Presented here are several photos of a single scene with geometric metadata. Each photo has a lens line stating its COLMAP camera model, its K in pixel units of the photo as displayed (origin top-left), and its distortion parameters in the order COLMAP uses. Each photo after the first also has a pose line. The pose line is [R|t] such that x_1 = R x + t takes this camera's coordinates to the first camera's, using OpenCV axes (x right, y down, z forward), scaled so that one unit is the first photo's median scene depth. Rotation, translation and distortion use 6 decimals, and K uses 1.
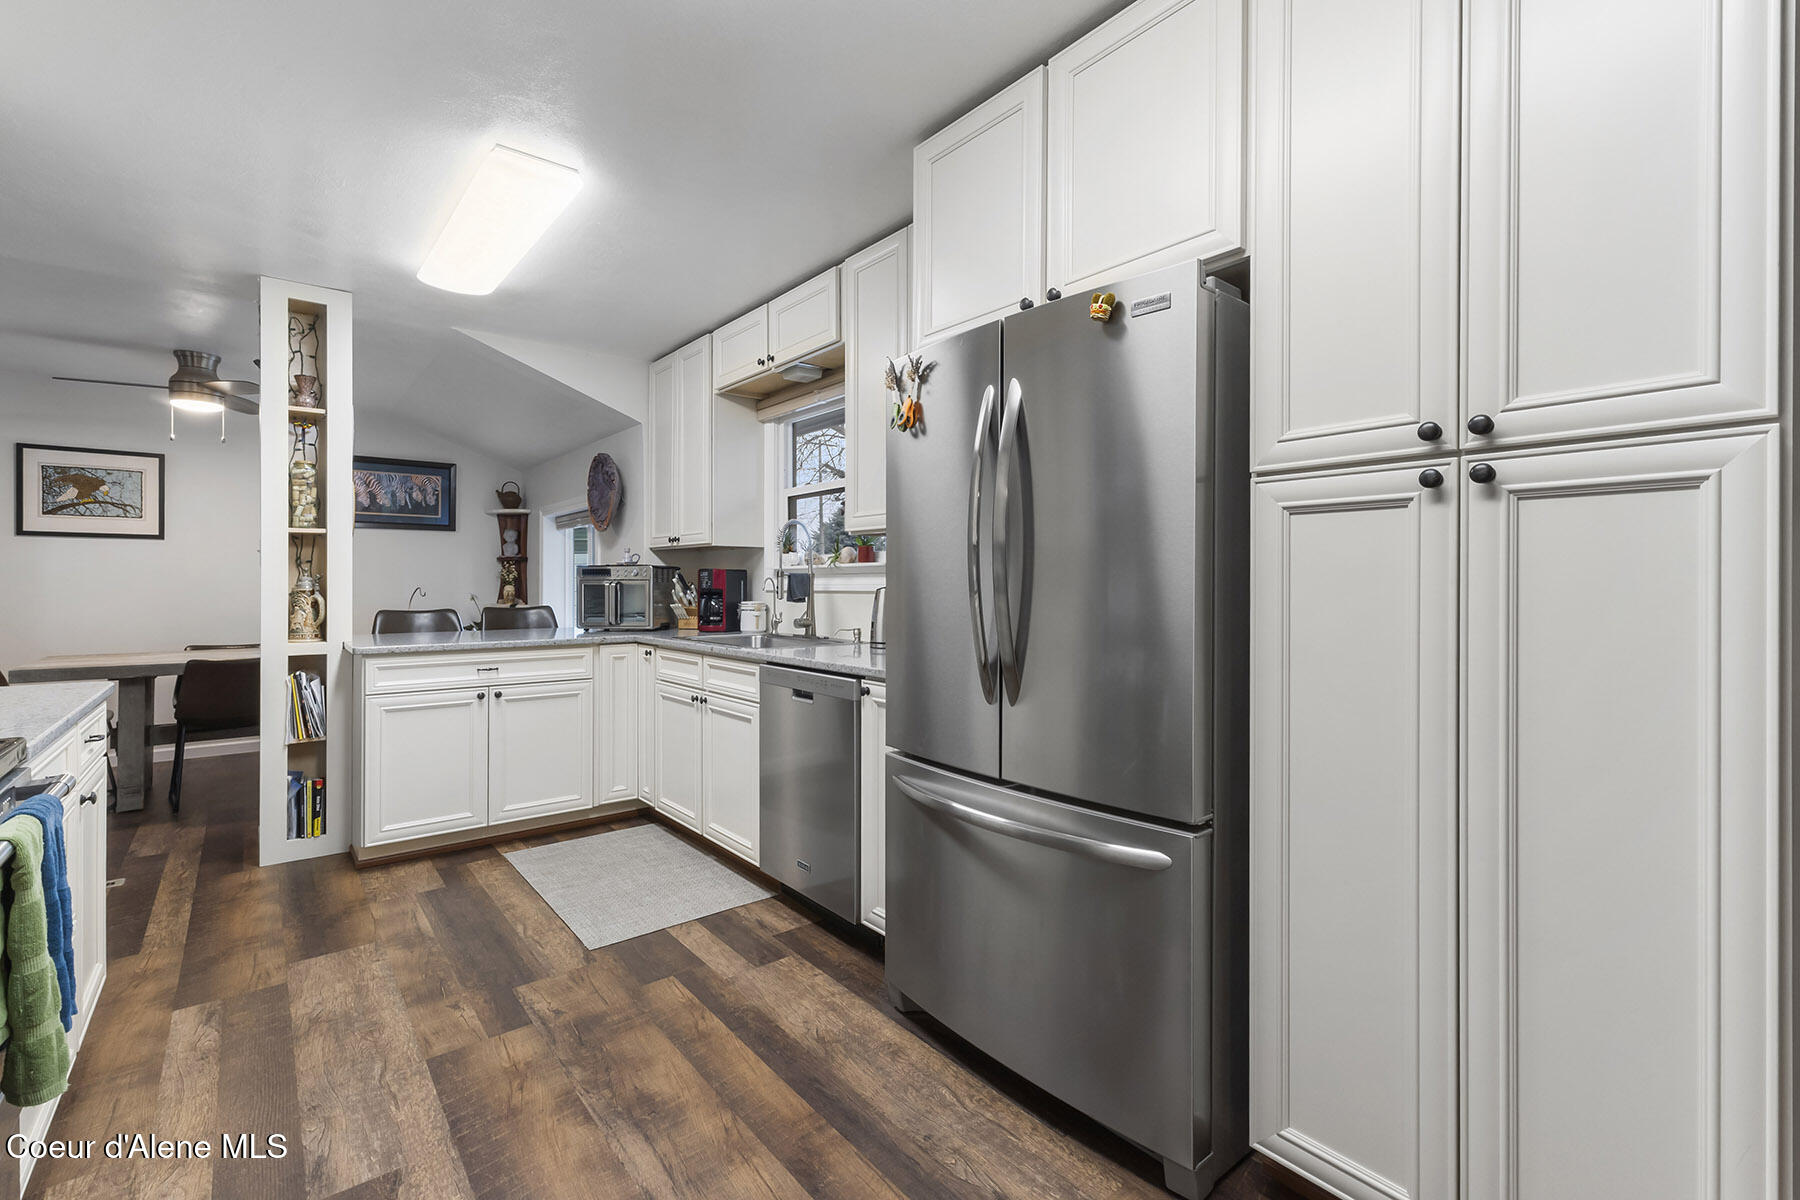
lens RADIAL K [[785.6, 0, 888.9], [0, 785.6, 585.0], [0, 0, 1]] dist [0.000348, 0.000292]
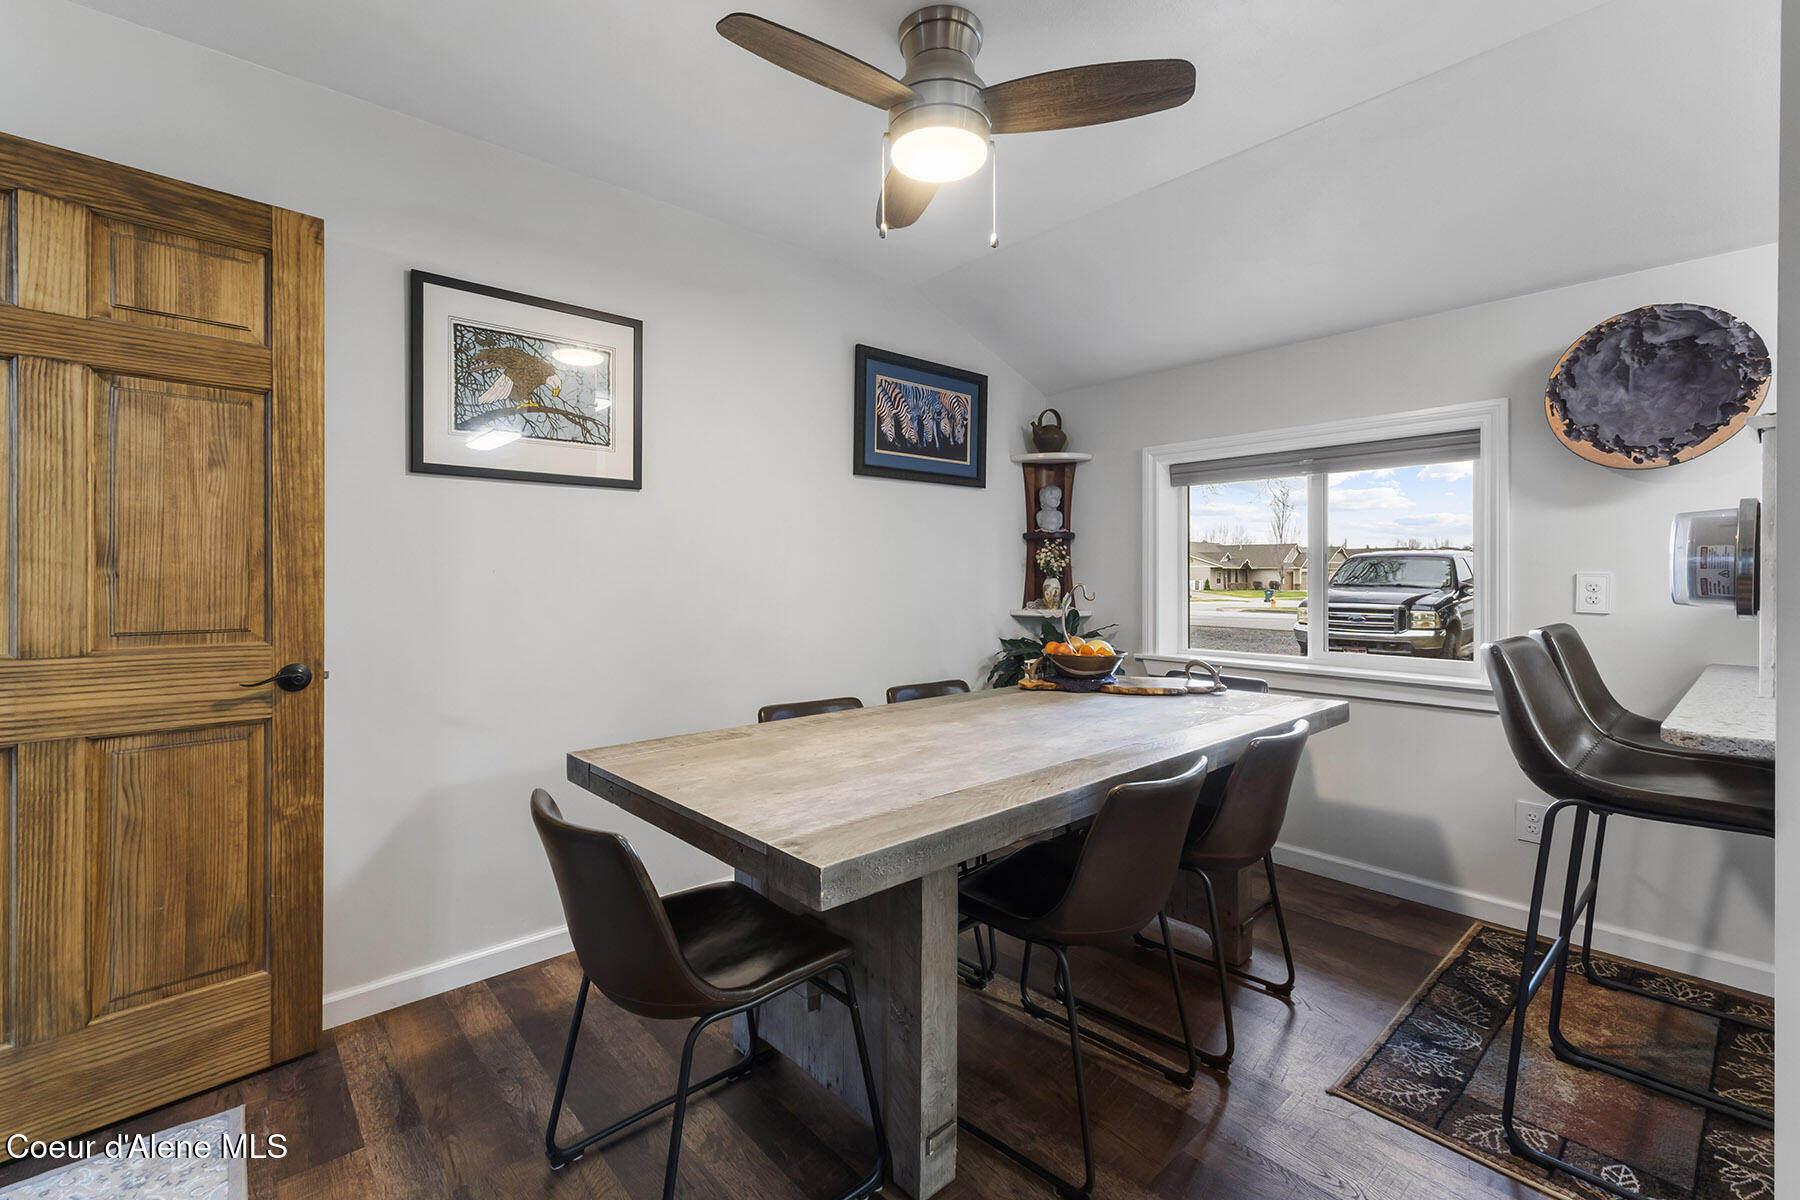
lens RADIAL K [[785.6, 0, 899.0], [0, 785.6, 580.4], [0, 0, 1]] dist [0.000348, 0.000292]
pose [[0.999120, 0.000616, 0.041944, -1.210847], [-0.001037, 0.999949, 0.010020, -0.007501], [-0.041936, -0.010054, 0.999070, 0.758963]]
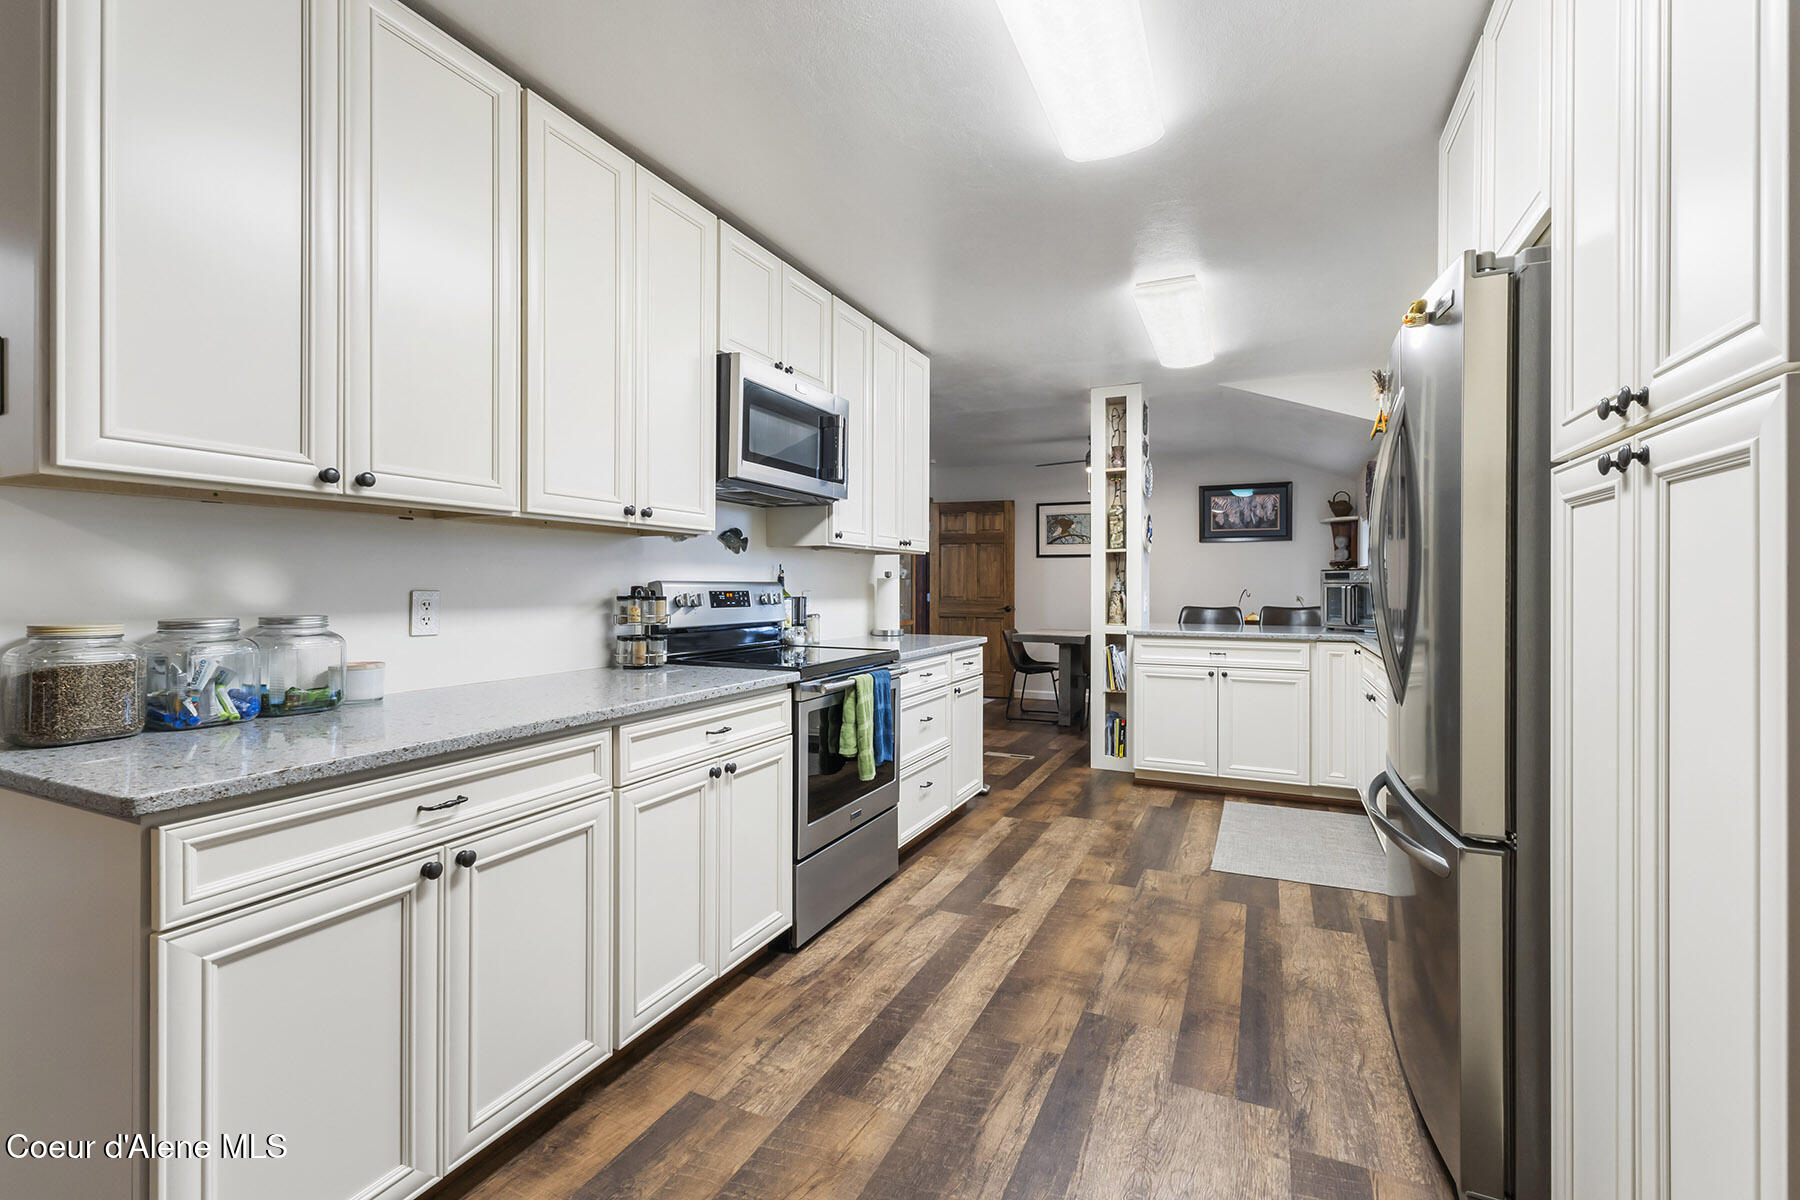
lens RADIAL K [[785.6, 0, 903.2], [0, 785.6, 587.7], [0, 0, 1]] dist [0.000348, 0.000292]
pose [[0.442215, 0.003299, -0.896903, 0.419876], [-0.003342, 0.999992, 0.002031, -0.000355], [0.896903, 0.002100, 0.442223, -0.021311]]
